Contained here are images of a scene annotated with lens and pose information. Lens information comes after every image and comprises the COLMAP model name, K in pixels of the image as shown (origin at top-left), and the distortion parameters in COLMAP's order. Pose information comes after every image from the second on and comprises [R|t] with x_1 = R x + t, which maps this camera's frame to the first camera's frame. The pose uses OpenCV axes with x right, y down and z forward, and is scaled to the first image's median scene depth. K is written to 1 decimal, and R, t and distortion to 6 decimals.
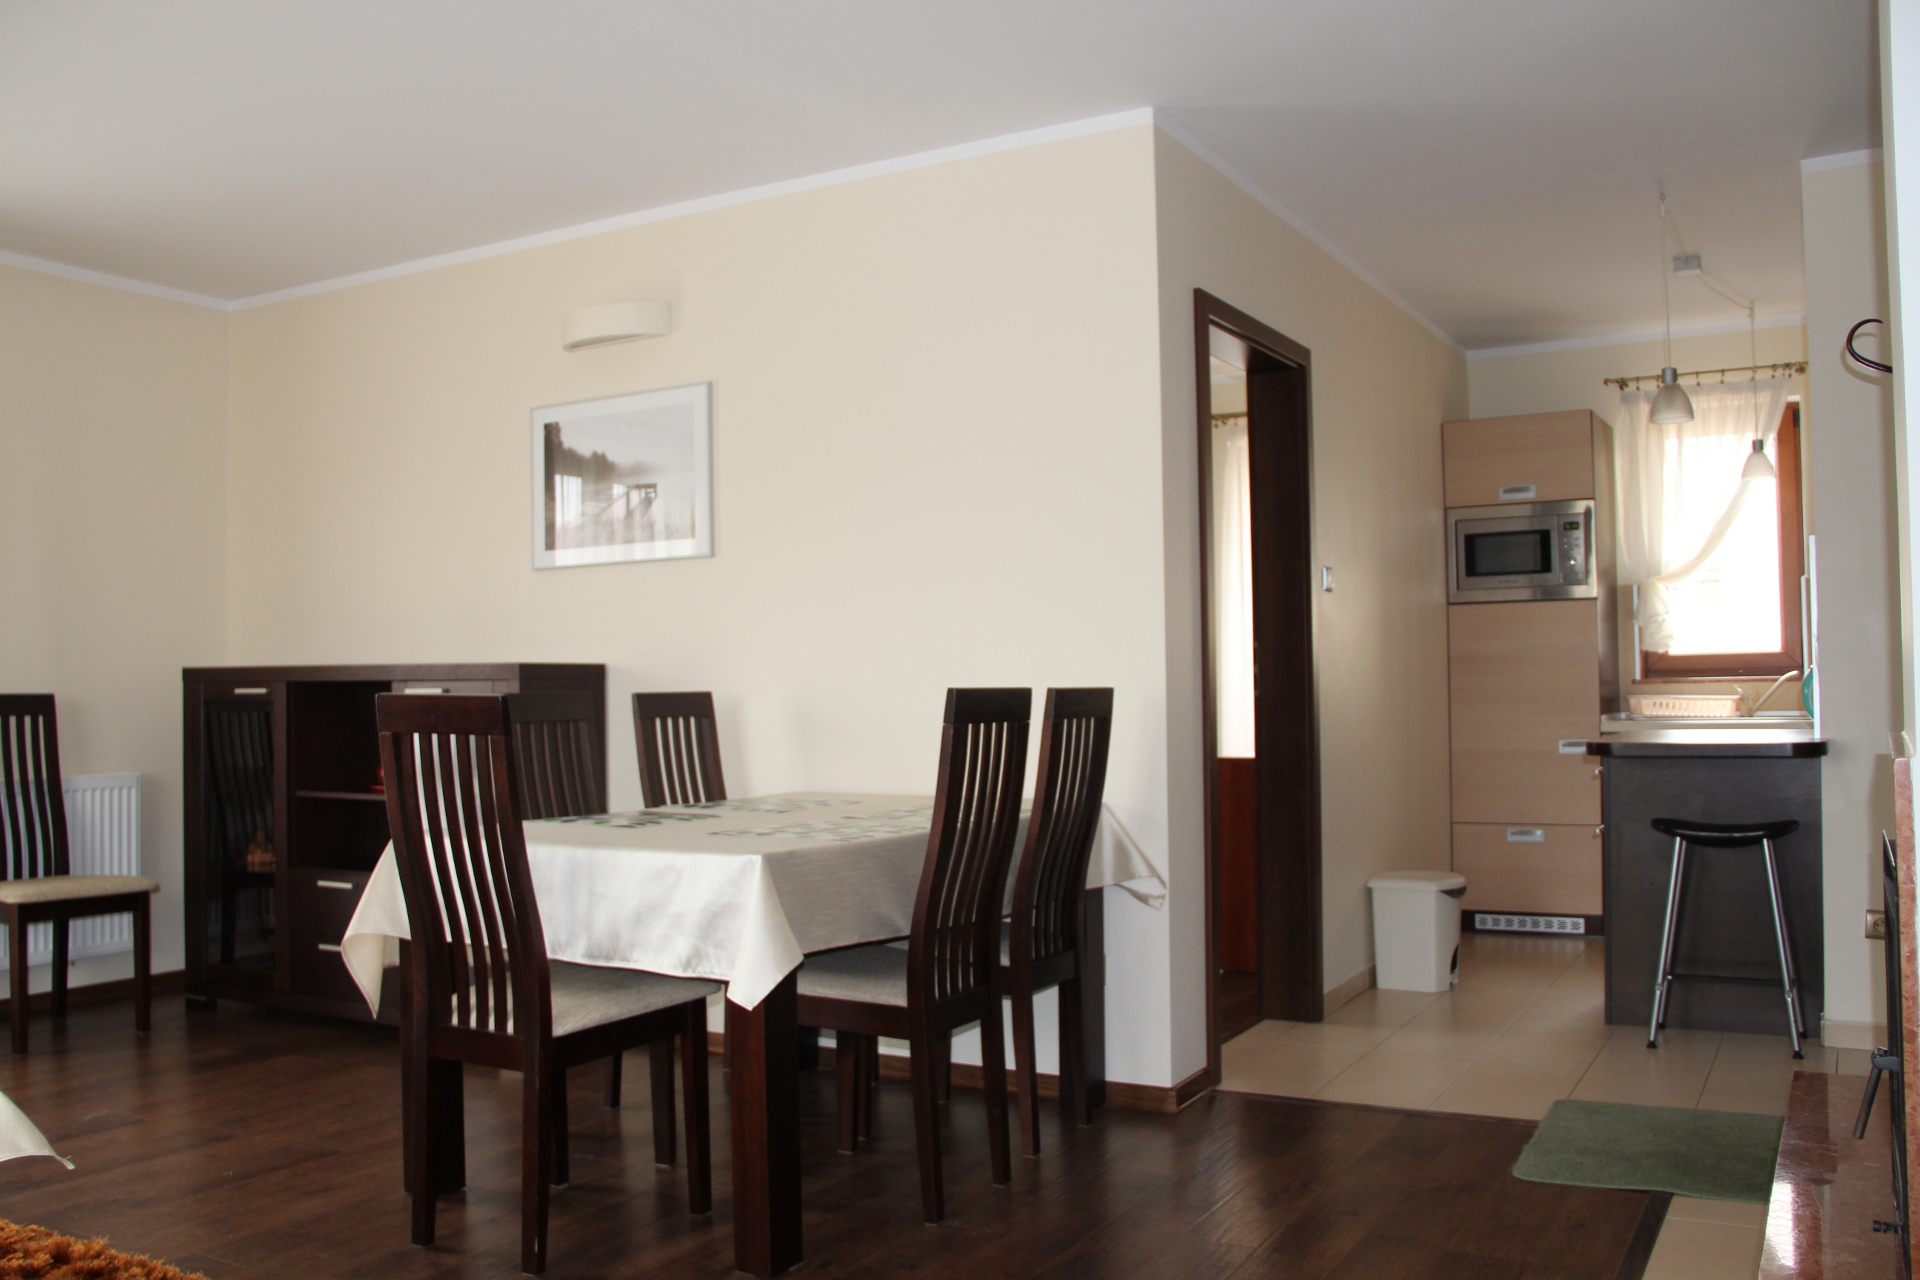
lens RADIAL K [[1650.8, 0, 909.0], [0, 1650.8, 643.8], [0, 0, 1]] dist [-0.162397, 0.176216]
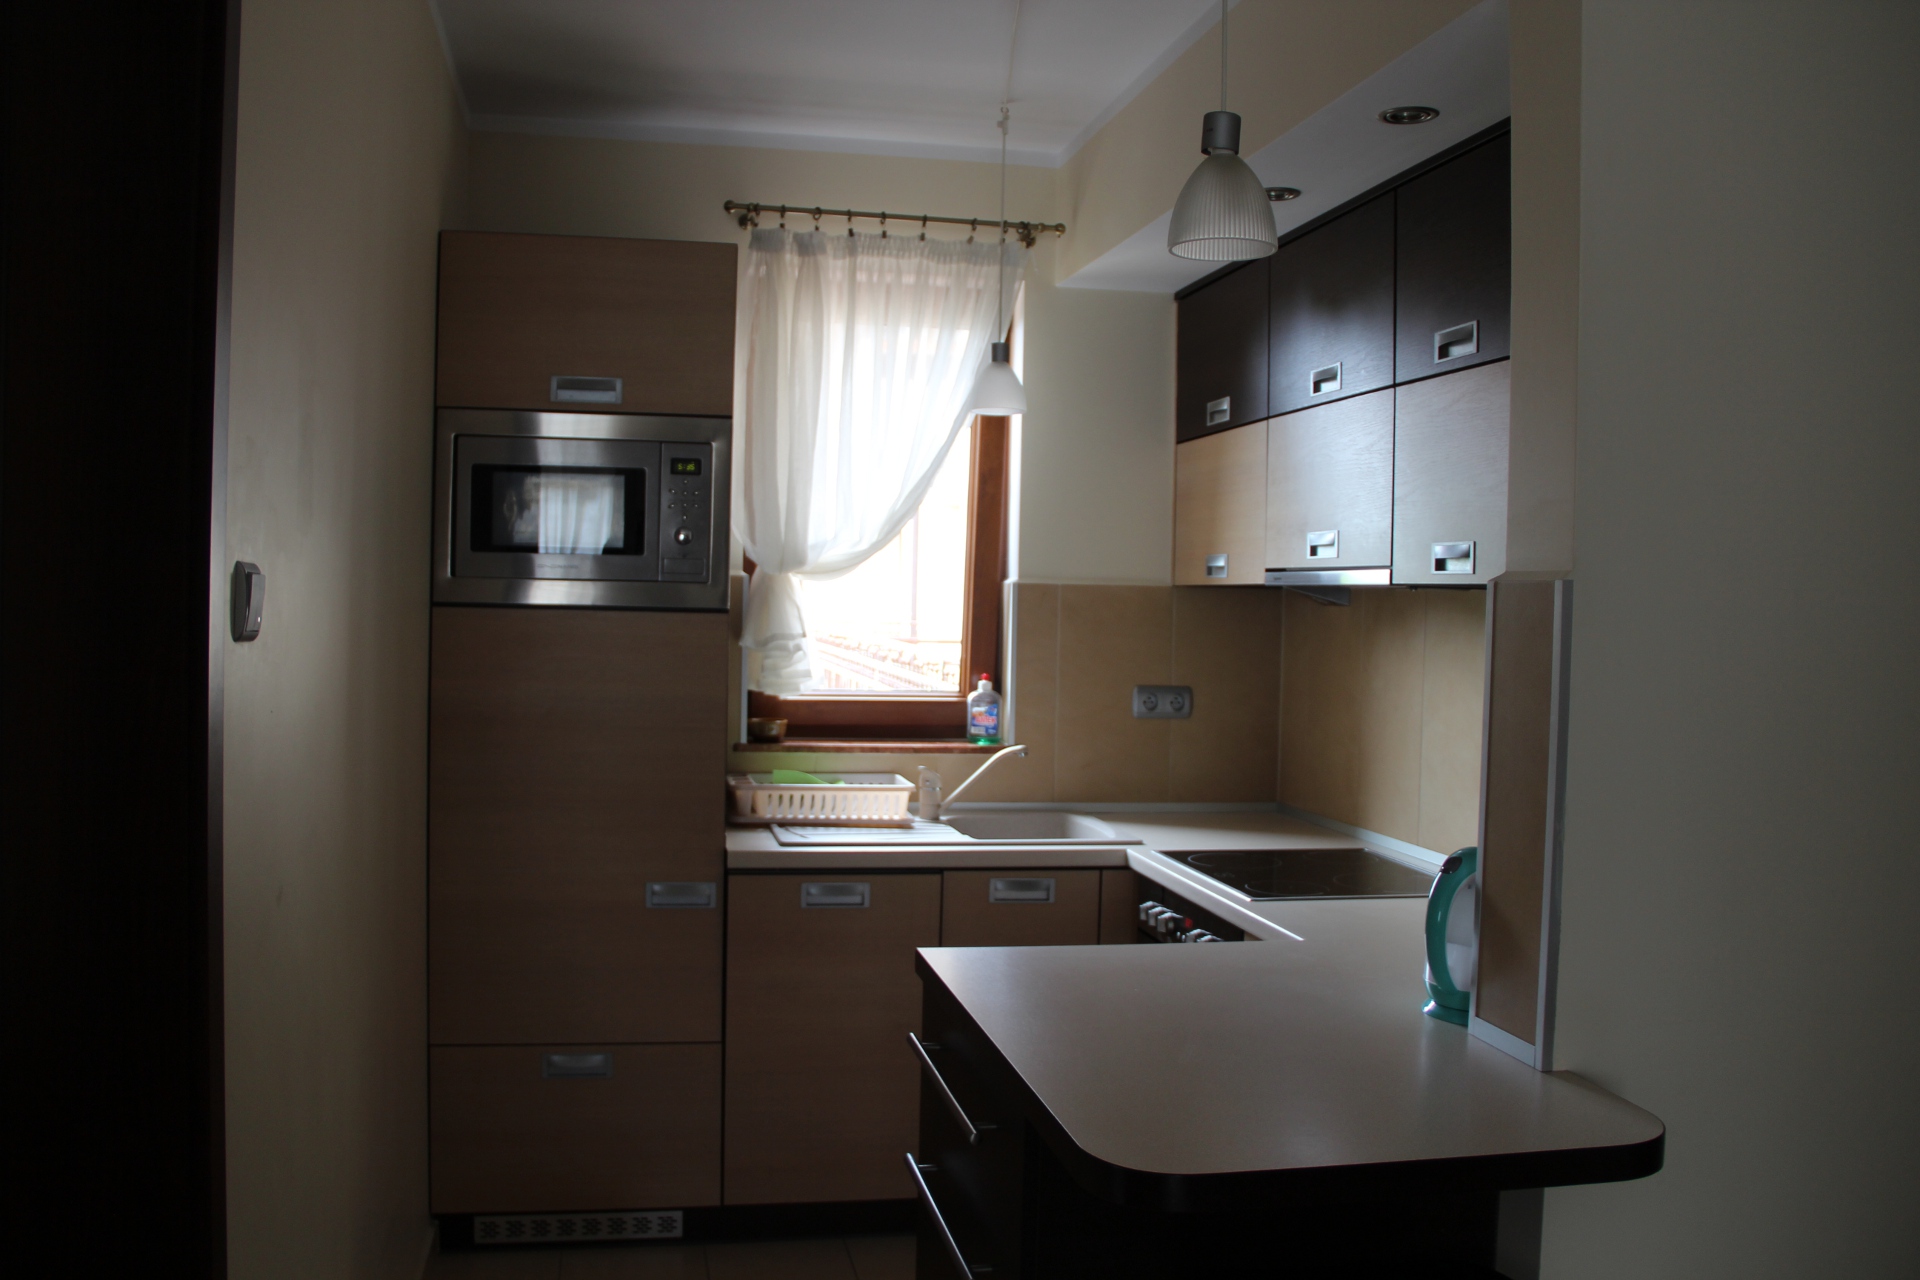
lens RADIAL K [[1570.6, 0, 921.8], [0, 1570.6, 635.0], [0, 0, 1]] dist [-0.182911, 0.142152]
pose [[0.733878, 0.011791, 0.679179, 0.128508], [-0.054119, 0.997686, 0.041156, -0.043319], [-0.677122, -0.066960, 0.732818, 0.573390]]
